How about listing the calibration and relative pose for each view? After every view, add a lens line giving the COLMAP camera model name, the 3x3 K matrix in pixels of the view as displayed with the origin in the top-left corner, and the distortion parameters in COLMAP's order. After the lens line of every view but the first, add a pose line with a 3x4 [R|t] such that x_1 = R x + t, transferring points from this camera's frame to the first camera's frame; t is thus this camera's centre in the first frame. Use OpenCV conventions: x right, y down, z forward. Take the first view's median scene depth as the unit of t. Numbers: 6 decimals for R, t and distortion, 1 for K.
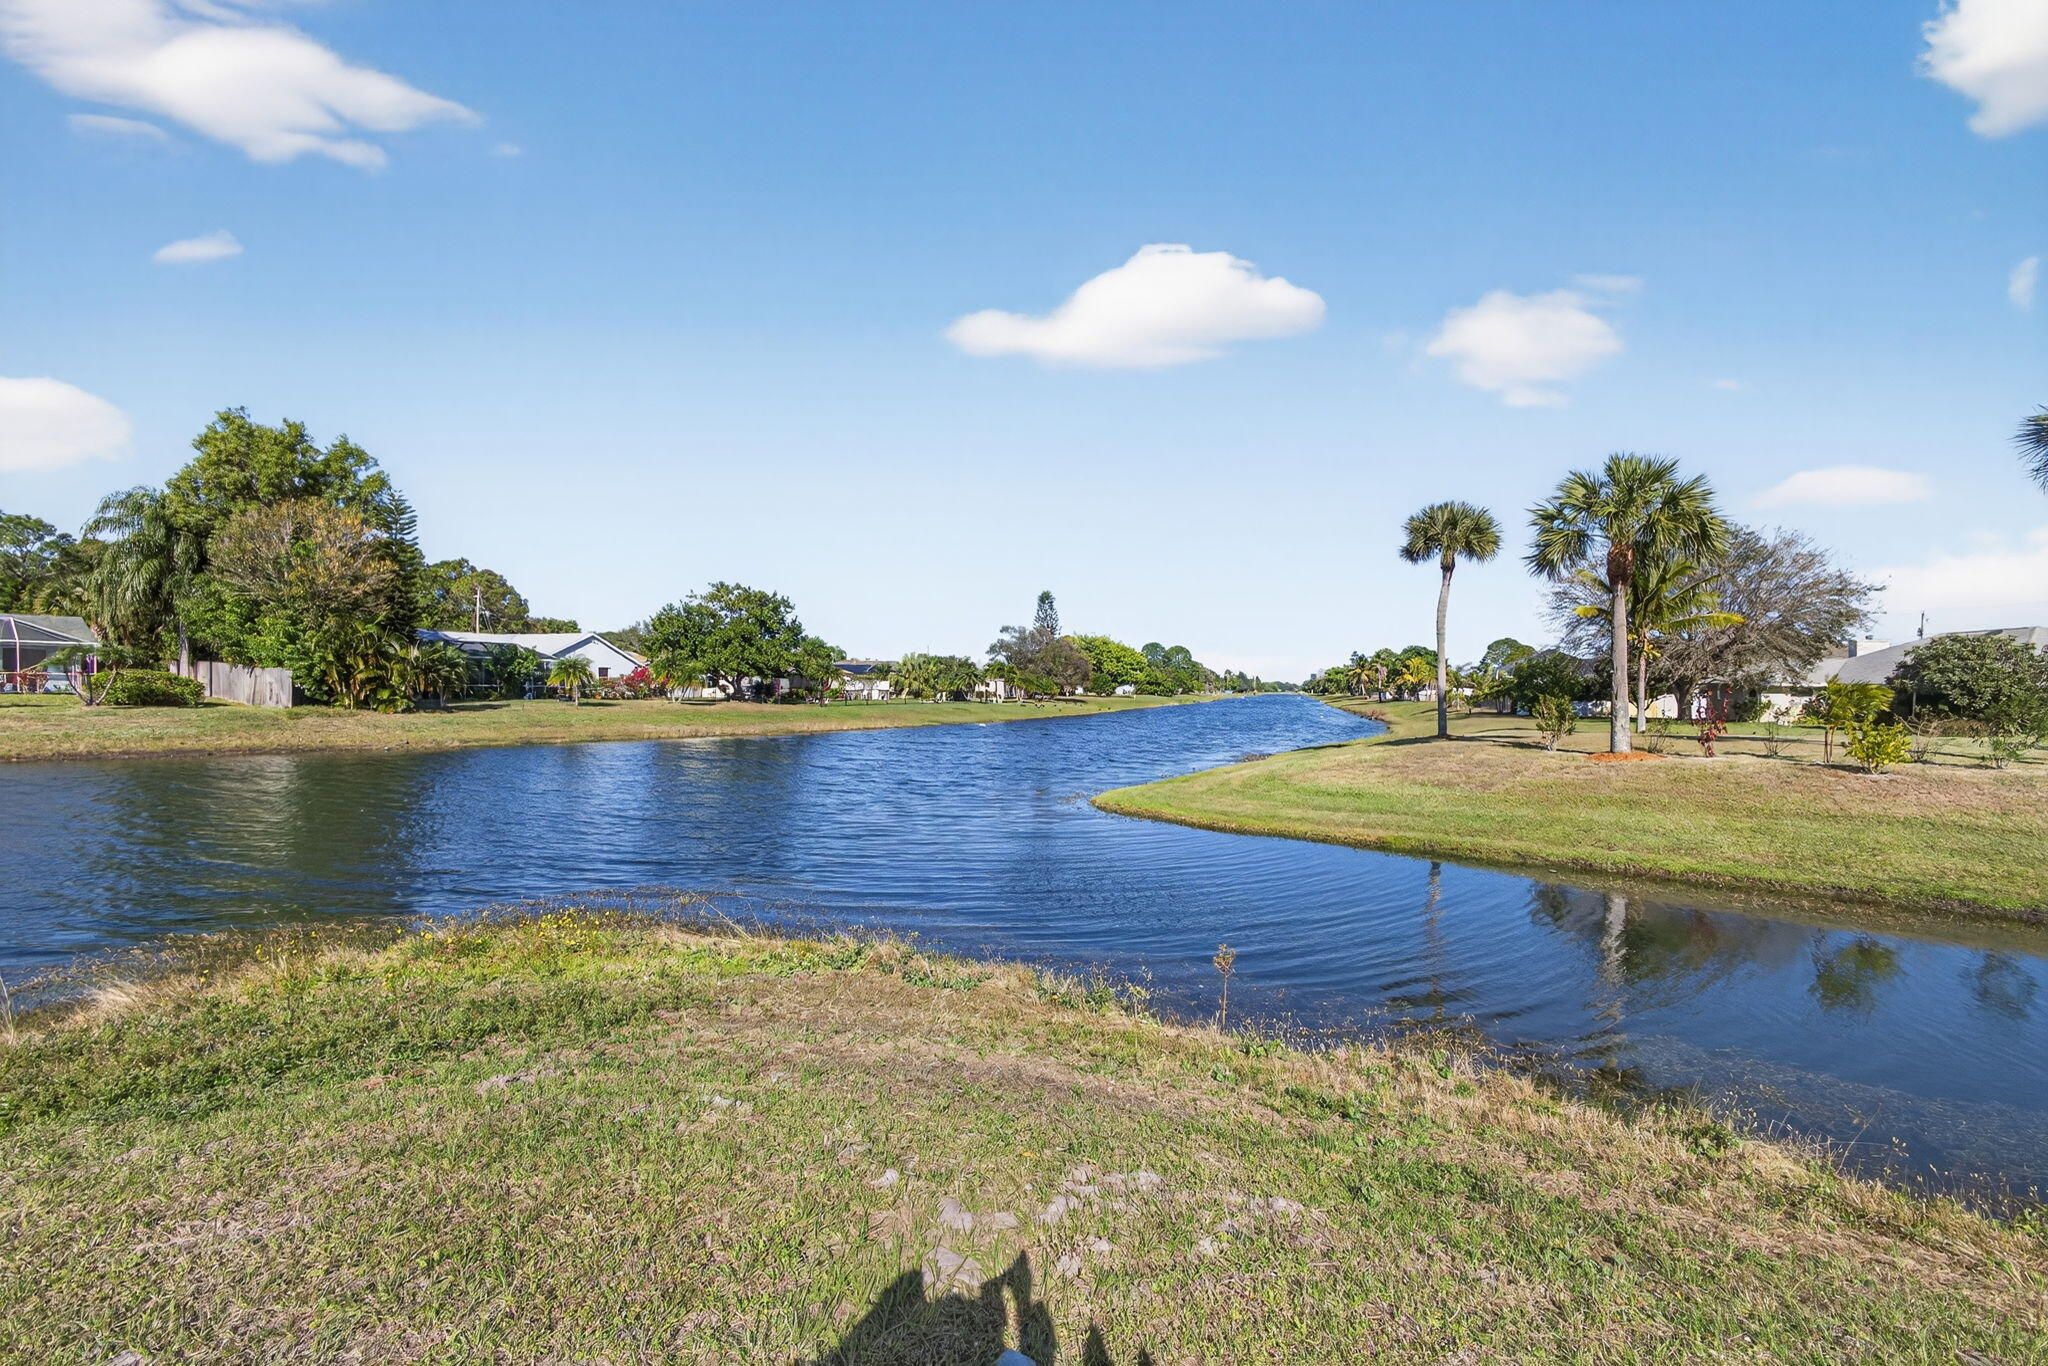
lens RADIAL K [[894.4, 0, 1025.2], [0, 894.4, 715.7], [0, 0, 1]] dist [0.014484, 0.000172]
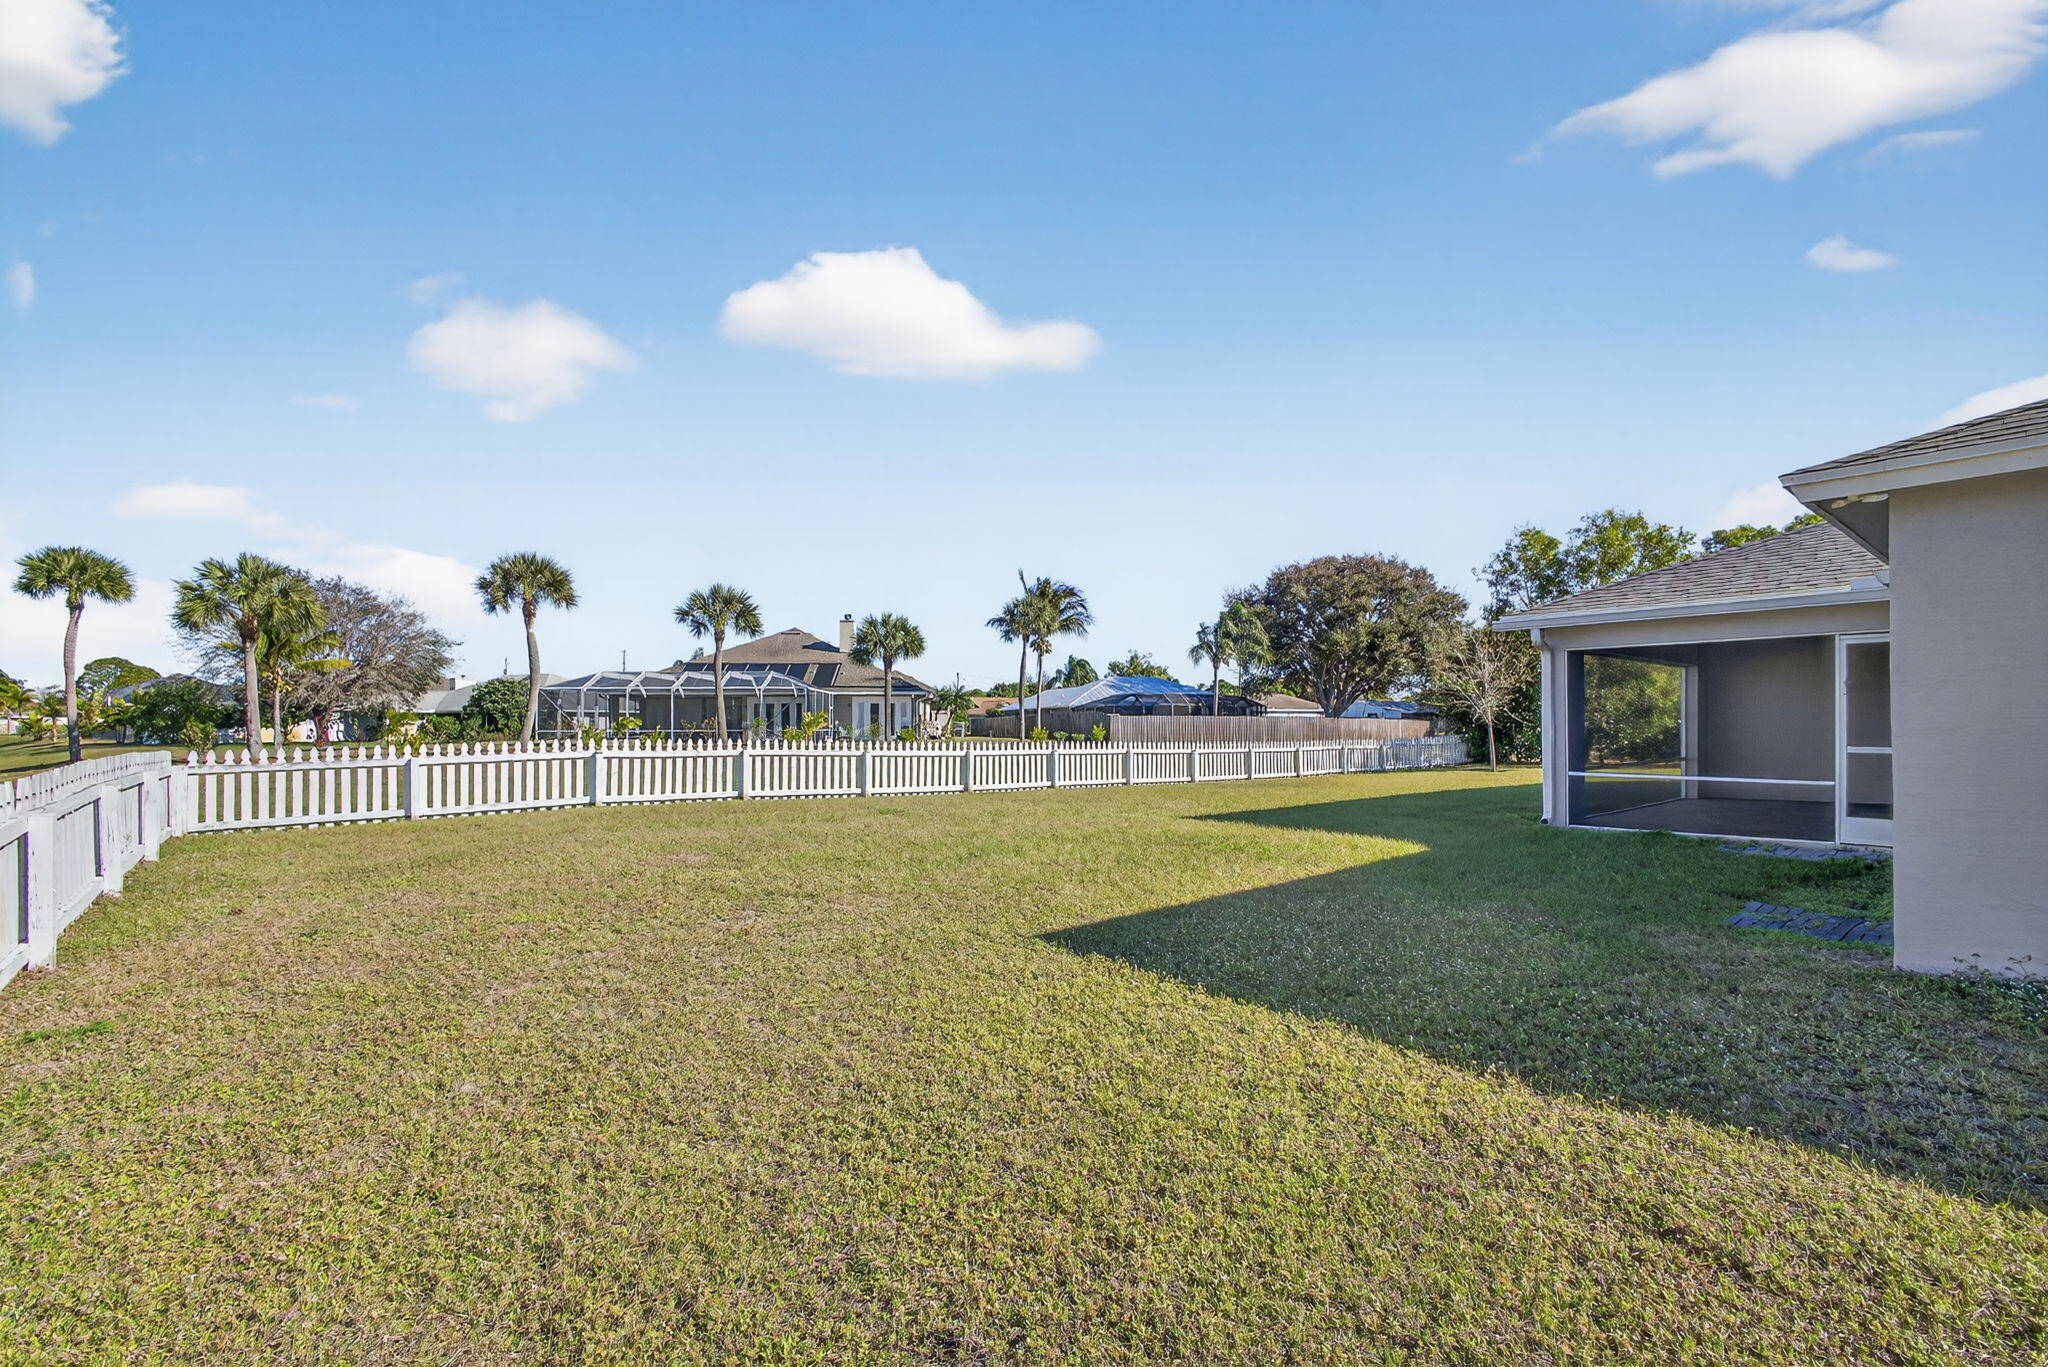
lens RADIAL K [[894.4, 0, 1025.2], [0, 894.4, 716.2], [0, 0, 1]] dist [0.014484, 0.000172]
pose [[0.285197, -0.011978, 0.958394, -0.139100], [0.039610, 0.999215, 0.000701, 0.006825], [-0.957650, 0.037762, 0.285448, -0.221126]]
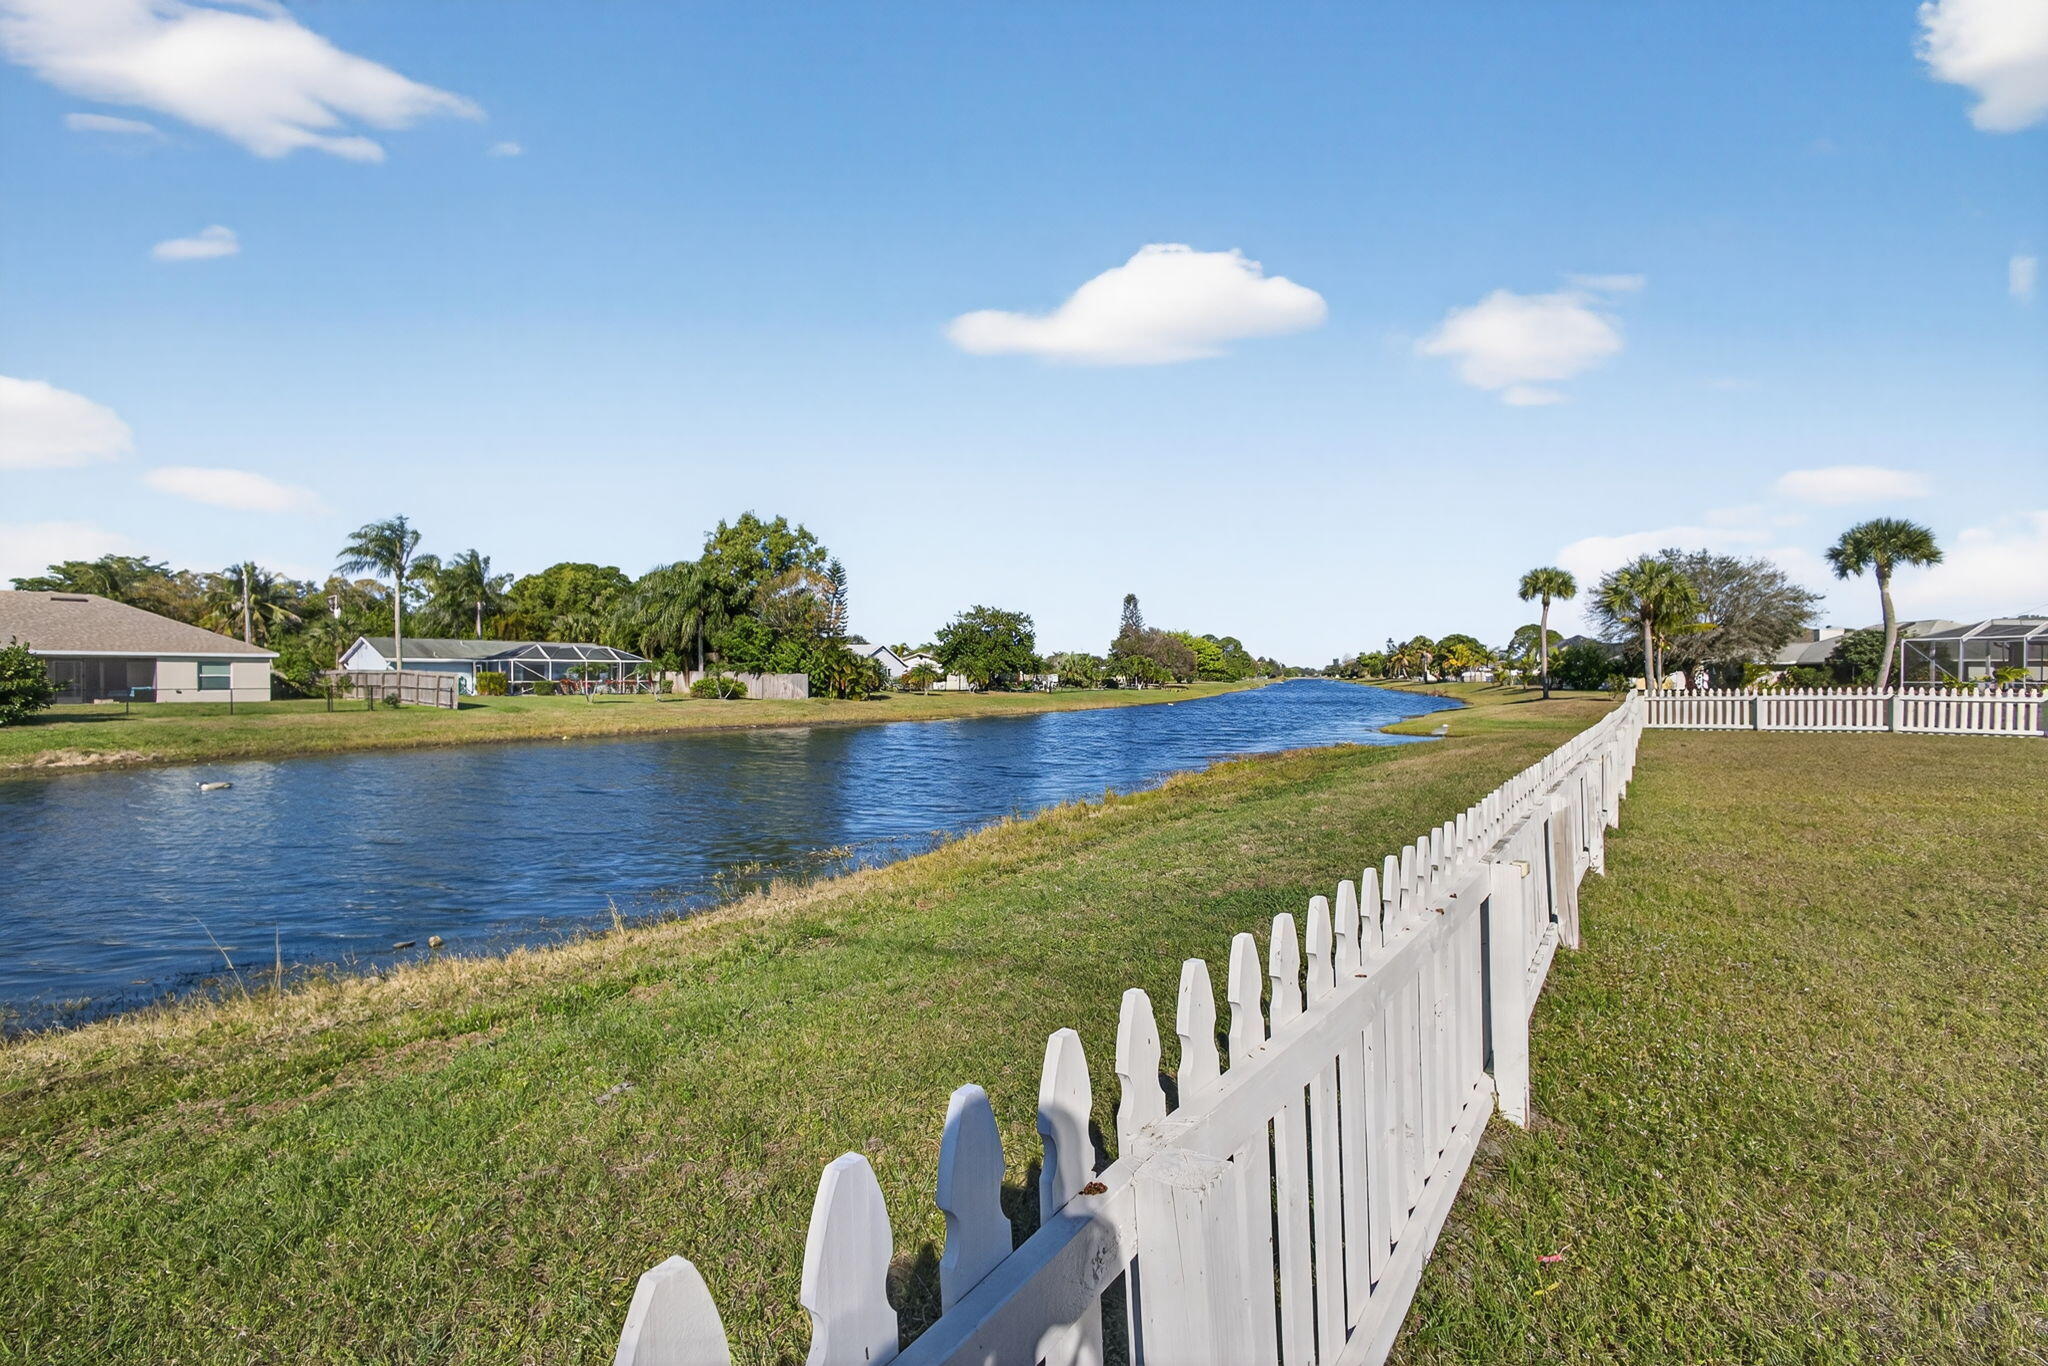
lens RADIAL K [[866.9, 0, 1017.7], [0, 866.9, 681.6], [0, 0, 1]] dist [-0.000198, 0.003670]
pose [[0.999172, -0.020489, -0.035164, -0.279422], [0.019523, 0.999429, -0.027590, 0.009202], [0.035709, 0.026880, 0.999001, -0.403722]]
